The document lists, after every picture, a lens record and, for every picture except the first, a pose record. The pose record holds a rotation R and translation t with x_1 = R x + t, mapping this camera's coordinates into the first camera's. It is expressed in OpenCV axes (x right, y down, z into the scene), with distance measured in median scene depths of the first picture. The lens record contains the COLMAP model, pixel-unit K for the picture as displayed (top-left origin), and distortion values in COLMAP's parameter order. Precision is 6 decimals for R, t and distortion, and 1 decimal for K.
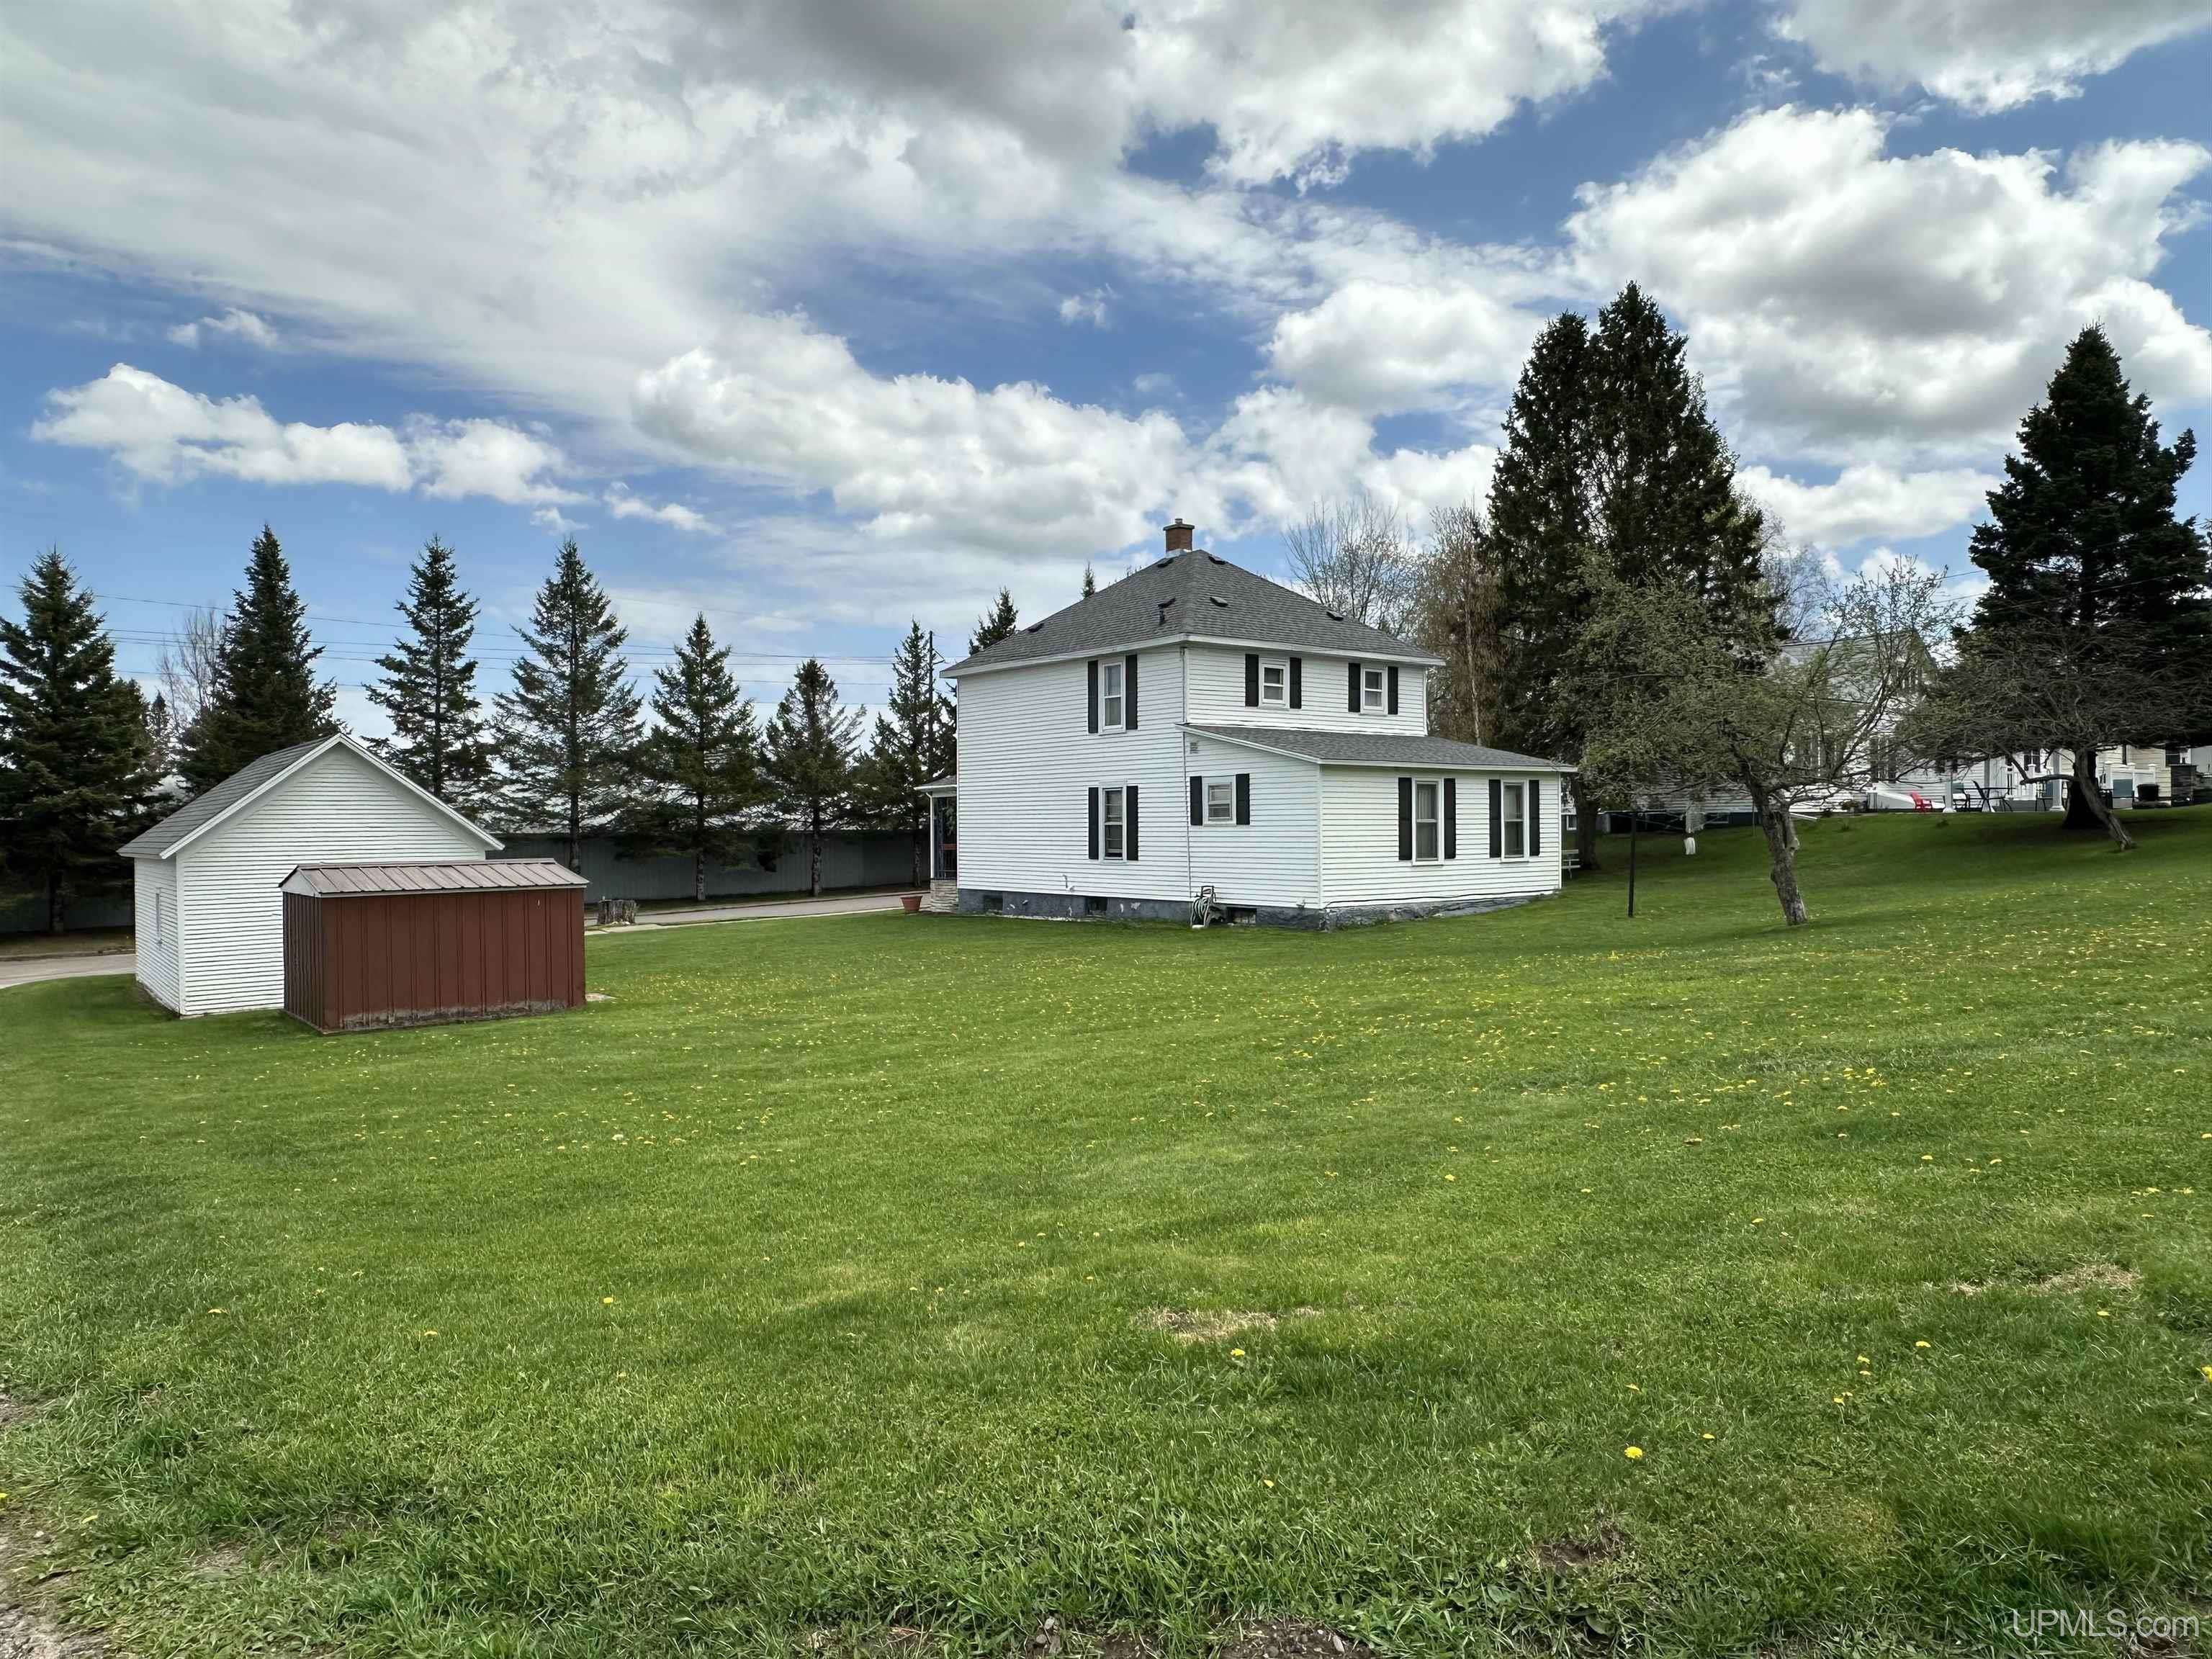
lens RADIAL K [[1418.2, 0, 1115.1], [0, 1418.2, 837.7], [0, 0, 1]] dist [-0.005318, -0.000001]
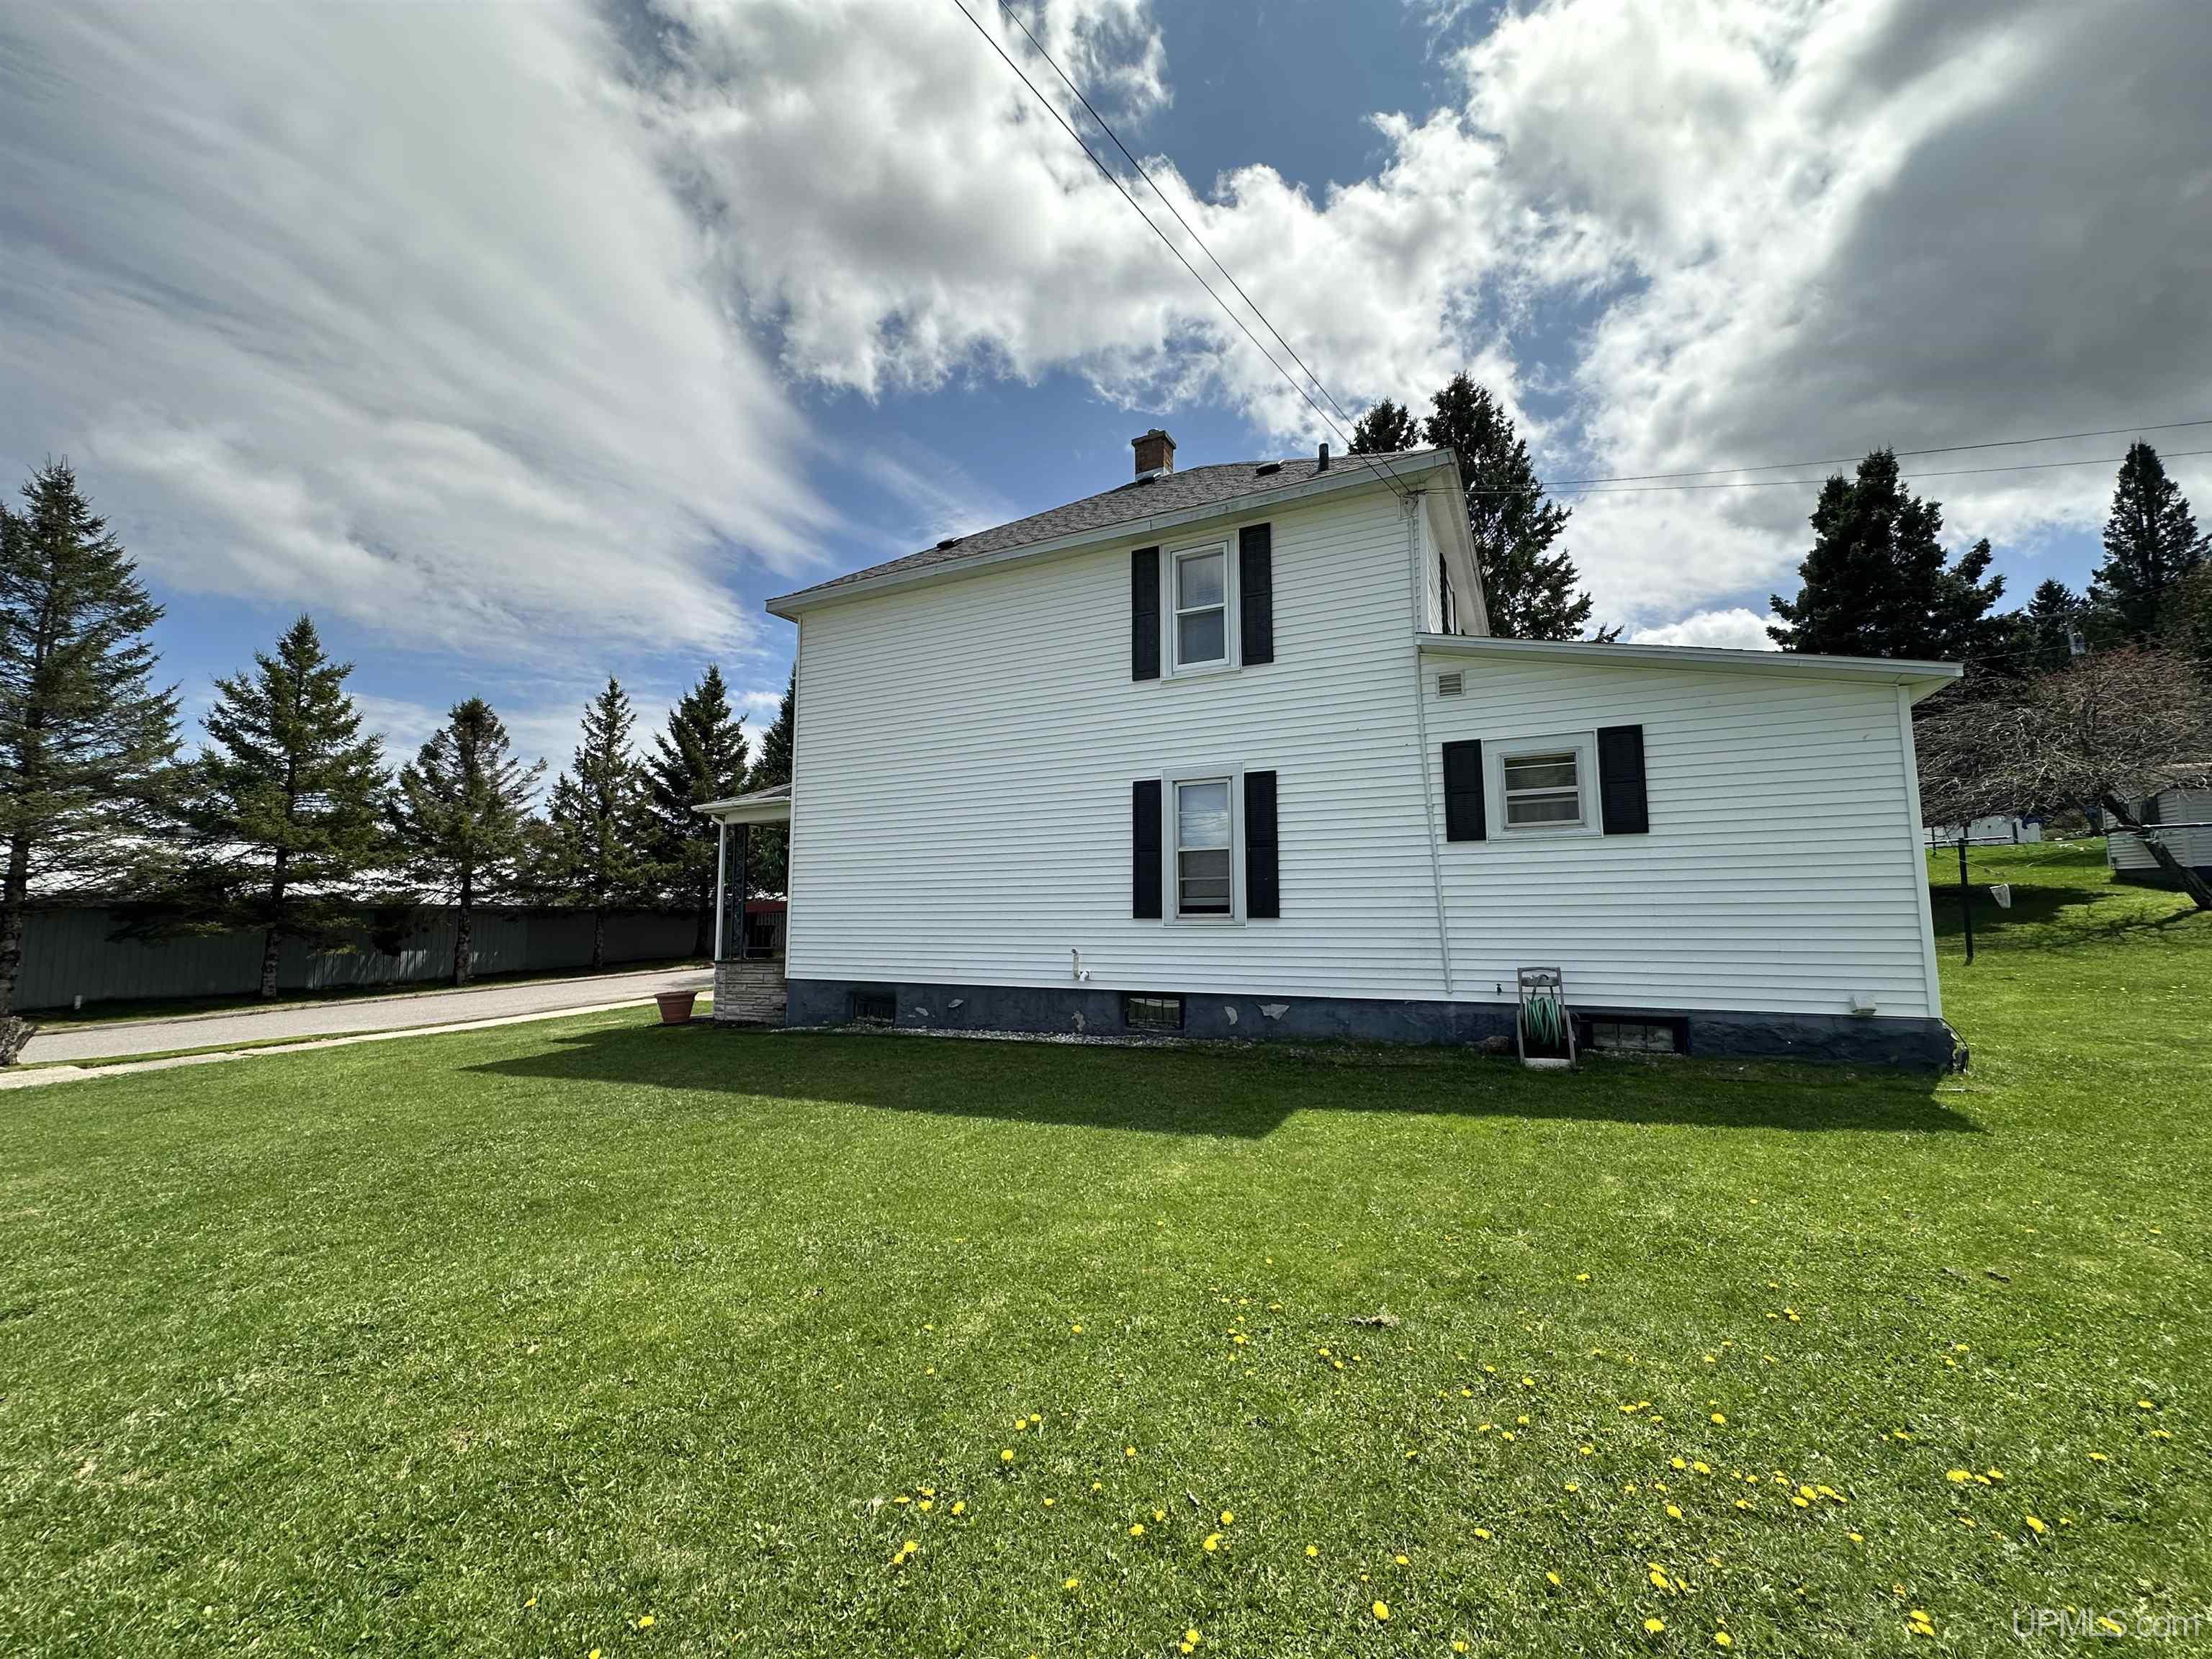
lens RADIAL K [[884.7, 0, 1117.8], [0, 884.7, 830.9], [0, 0, 1]] dist [-0.002999, 0.000108]
pose [[0.906841, 0.042702, 0.419305, -0.095178], [0.003216, 0.994124, -0.108198, 0.010731], [-0.421462, 0.099466, 0.901375, 0.422857]]
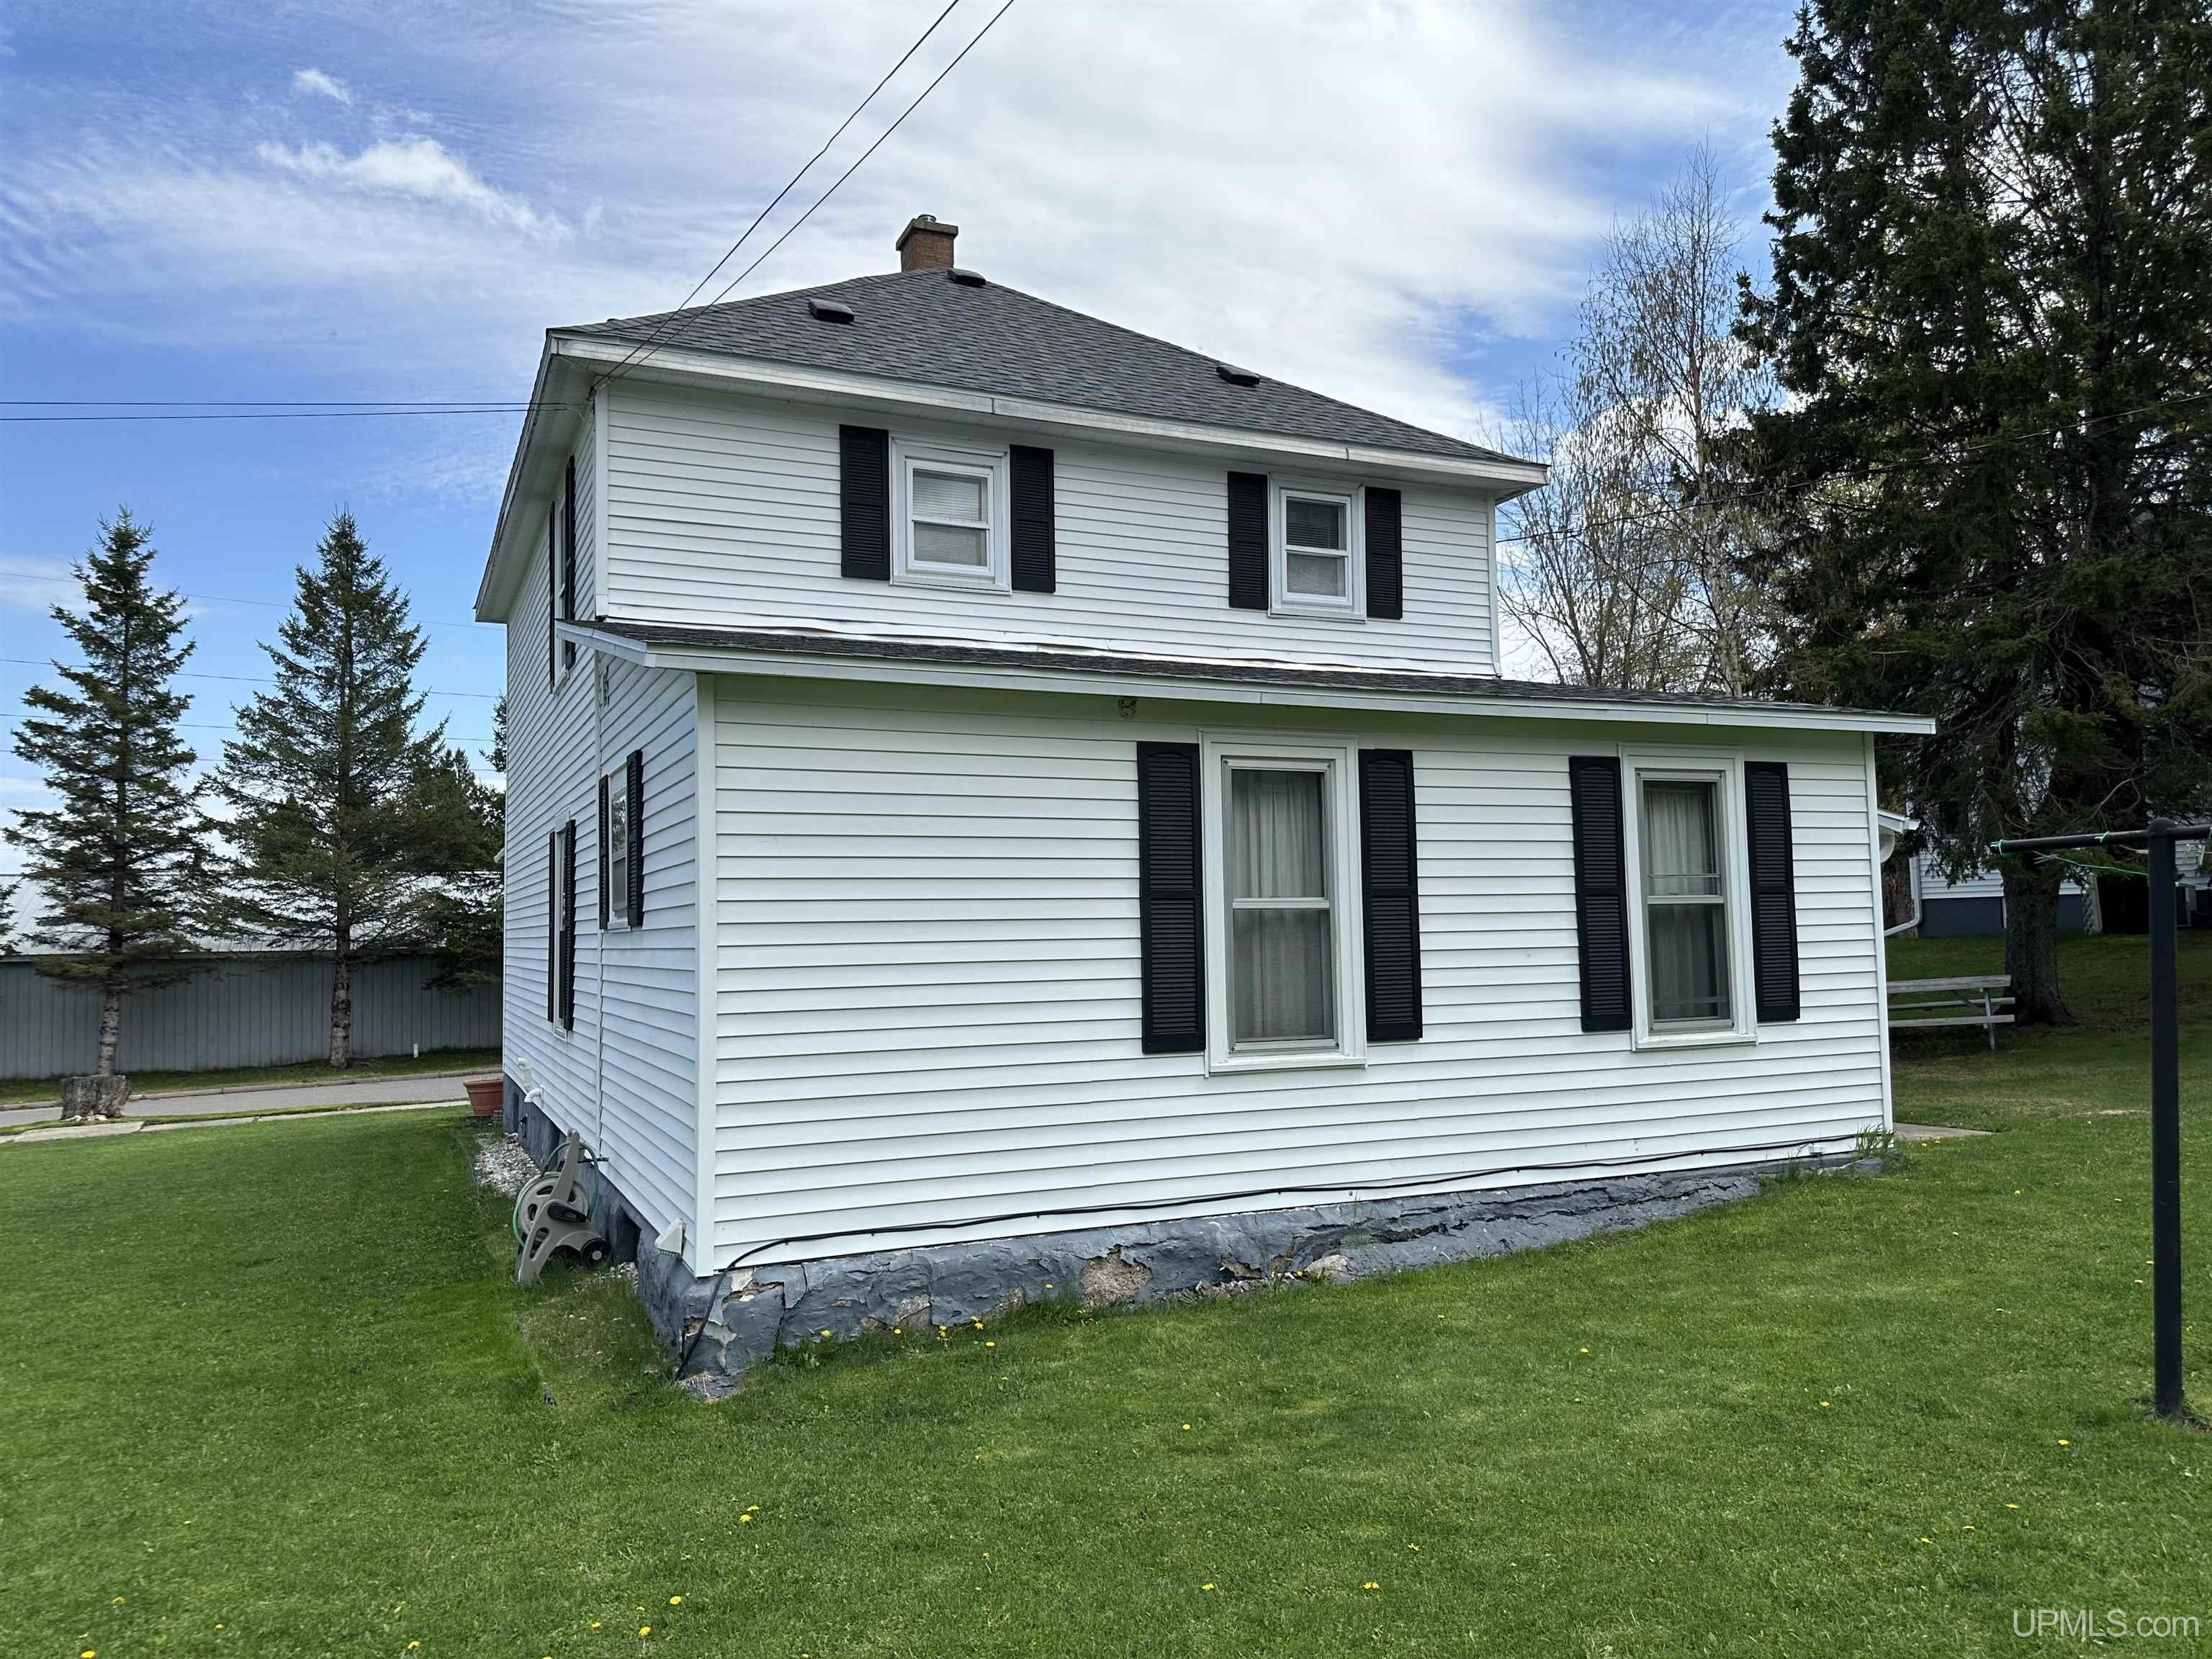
lens RADIAL K [[1547.4, 0, 1097.3], [0, 1547.4, 824.3], [0, 0, 1]] dist [0.044542, -0.003379]
pose [[0.971118, -0.027149, -0.237052, 0.135297], [0.009303, 0.997058, -0.076079, -0.002605], [0.238420, 0.071676, 0.968513, 0.372414]]
